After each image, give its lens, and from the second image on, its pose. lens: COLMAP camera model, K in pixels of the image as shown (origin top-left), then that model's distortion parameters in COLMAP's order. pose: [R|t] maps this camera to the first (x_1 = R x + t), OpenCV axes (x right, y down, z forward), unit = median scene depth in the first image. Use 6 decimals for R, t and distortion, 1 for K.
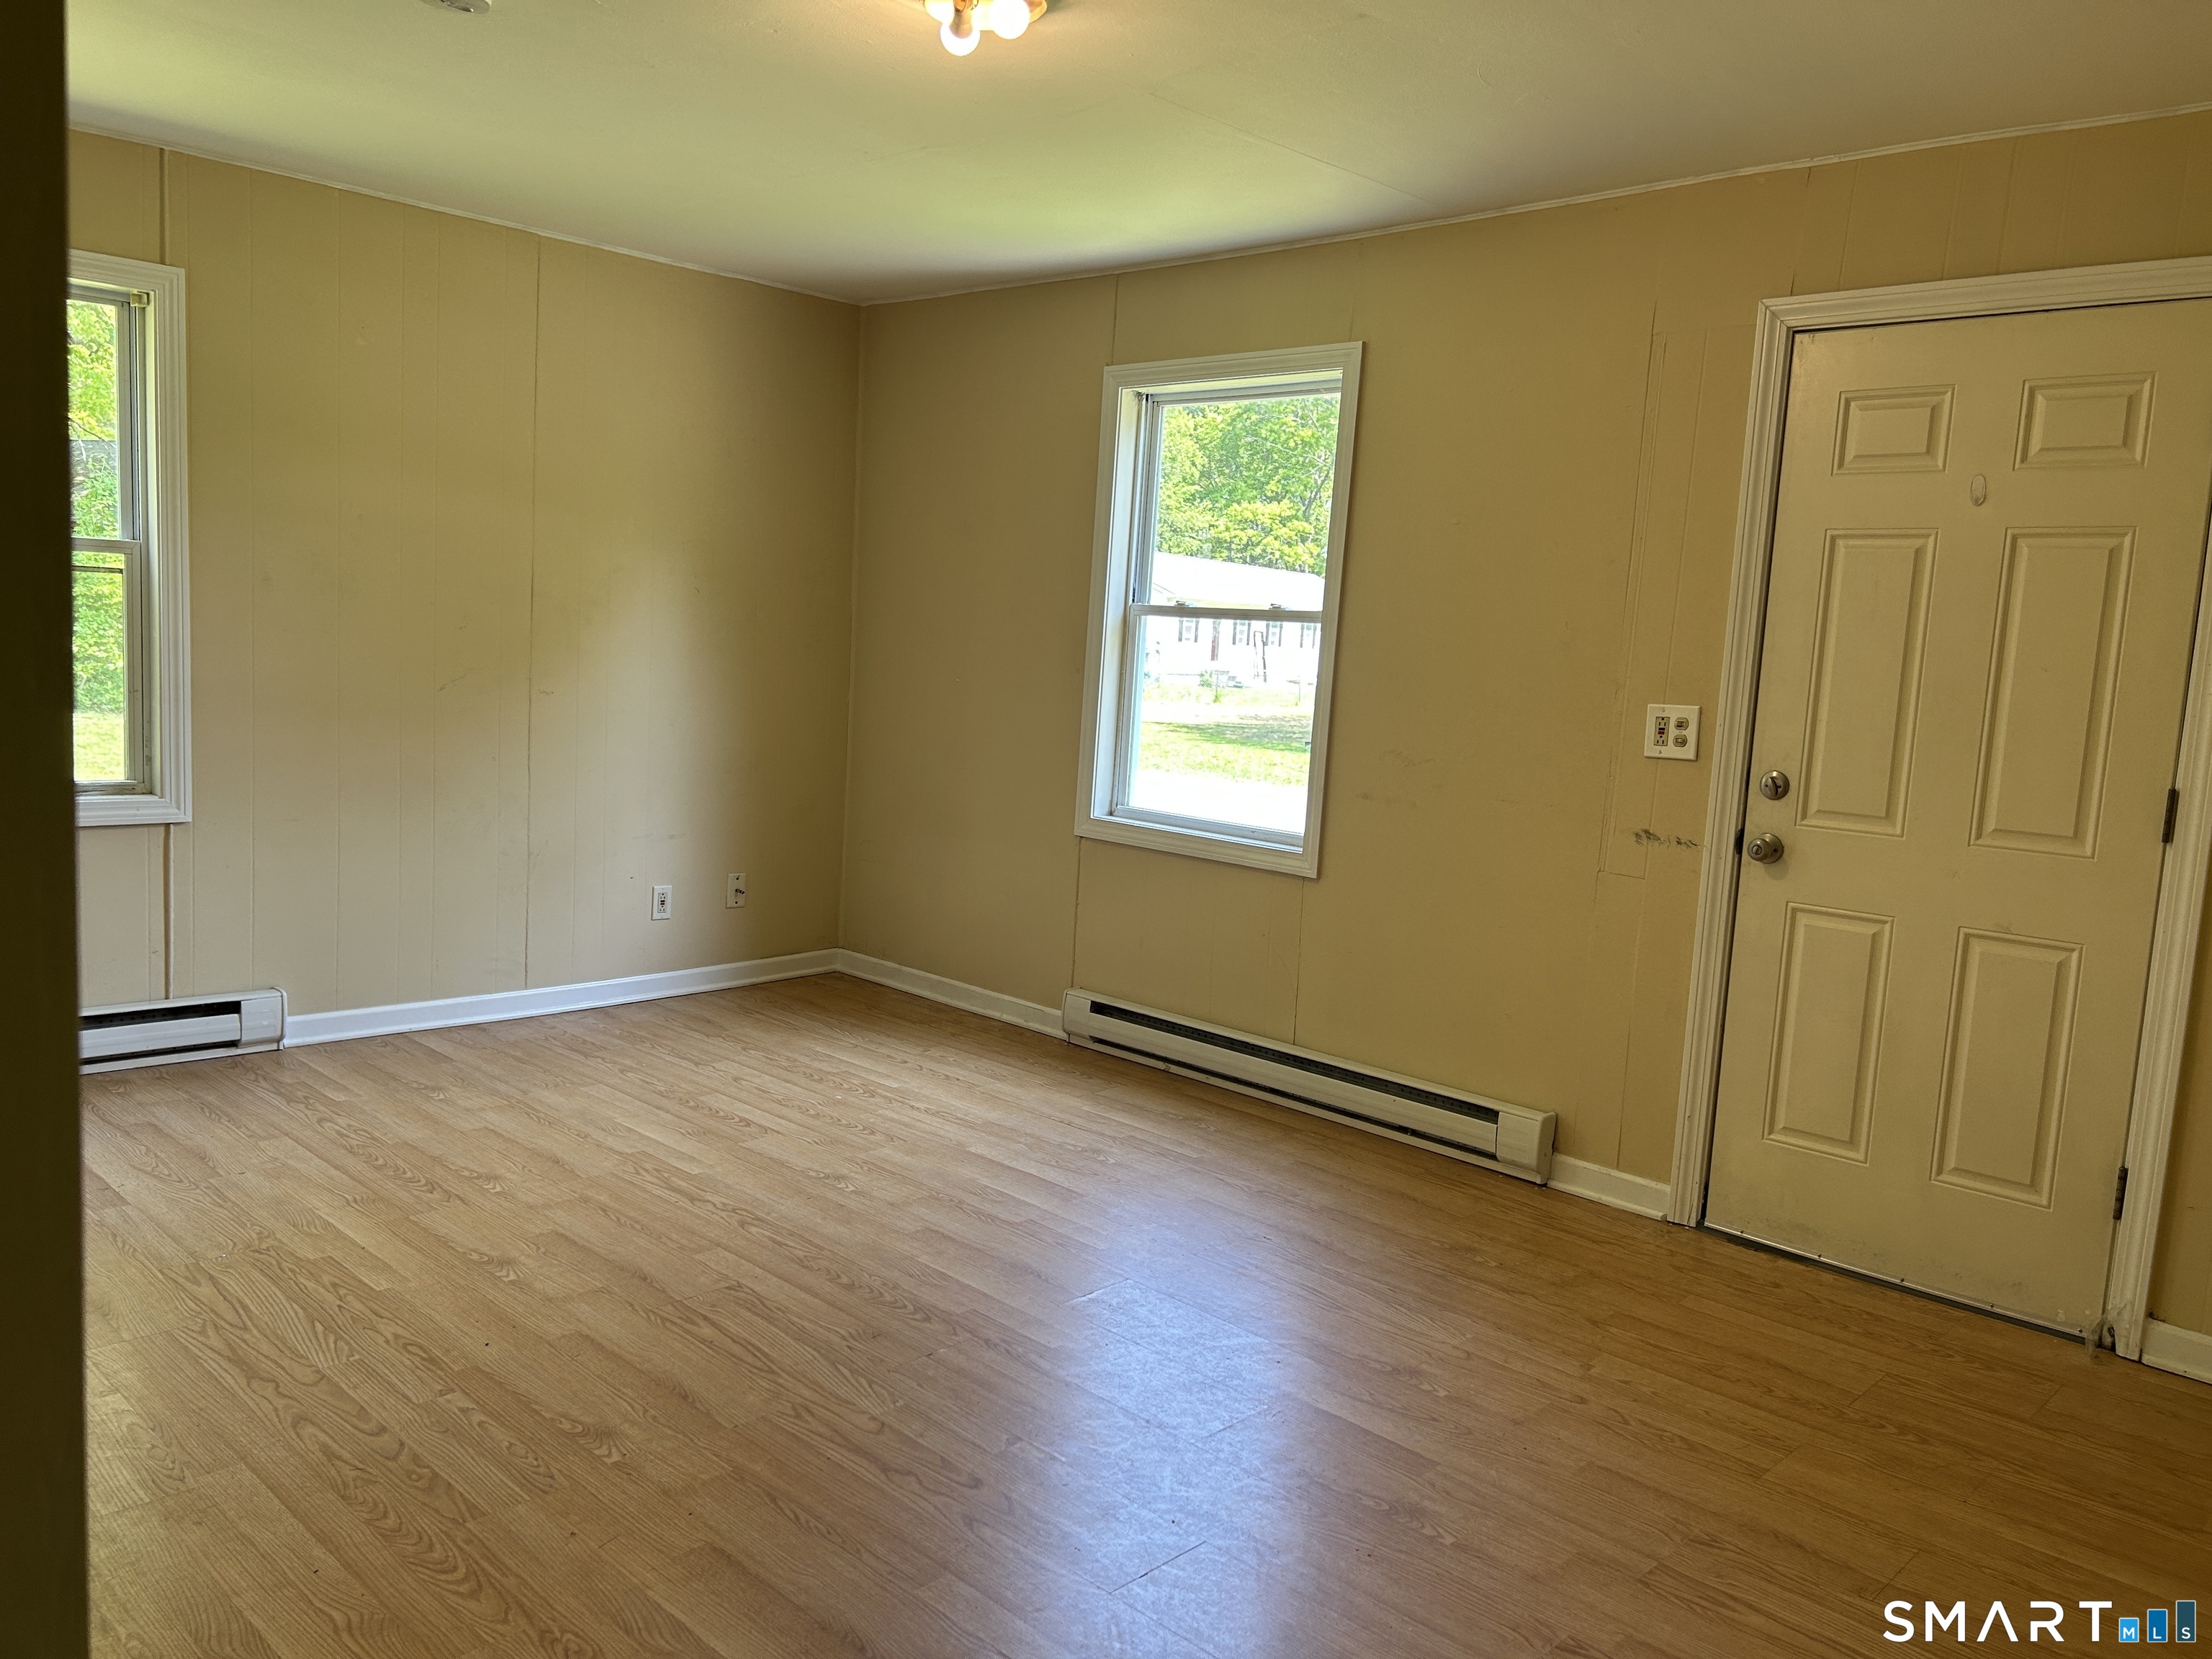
lens RADIAL K [[1649.4, 0, 1112.4], [0, 1649.4, 830.6], [0, 0, 1]] dist [0.008852, 0.004302]
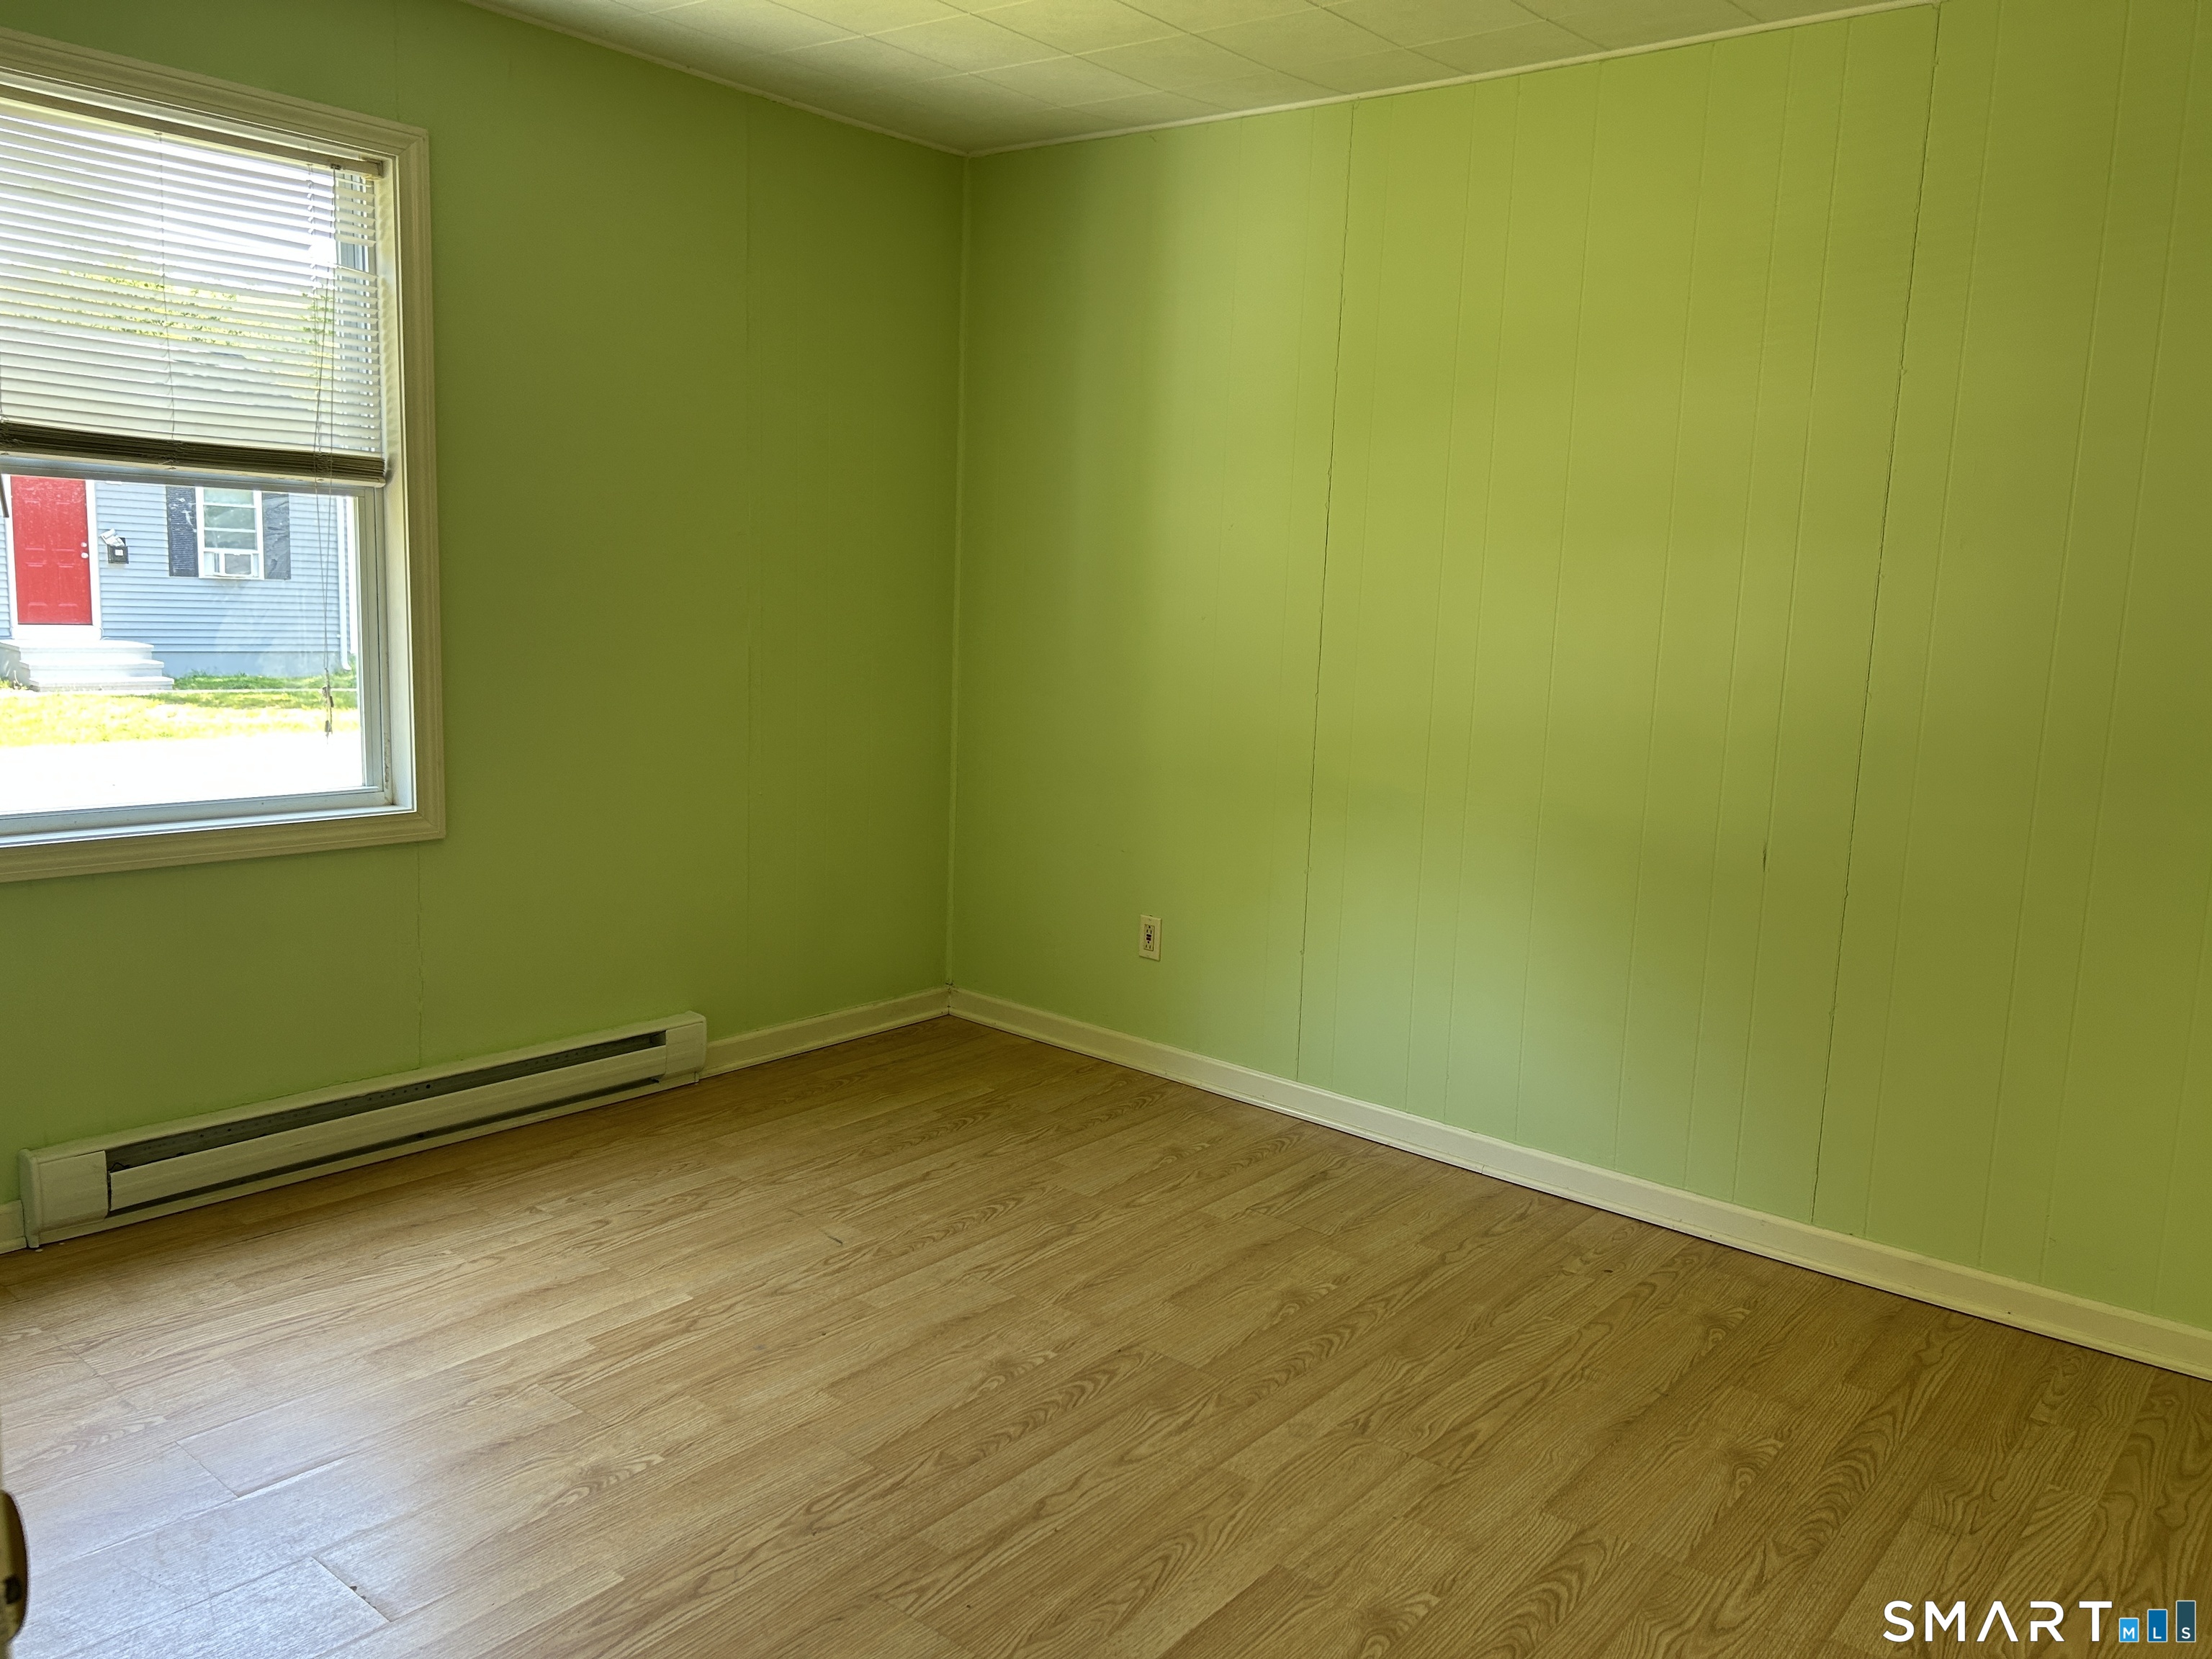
lens RADIAL K [[1649.4, 0, 1116.1], [0, 1649.4, 835.8], [0, 0, 1]] dist [0.008852, 0.004302]
pose [[-0.105907, -0.147228, 0.983416, -1.005310], [0.135008, 0.977691, 0.160911, -0.100943], [-0.985168, 0.149811, -0.083667, 0.977082]]
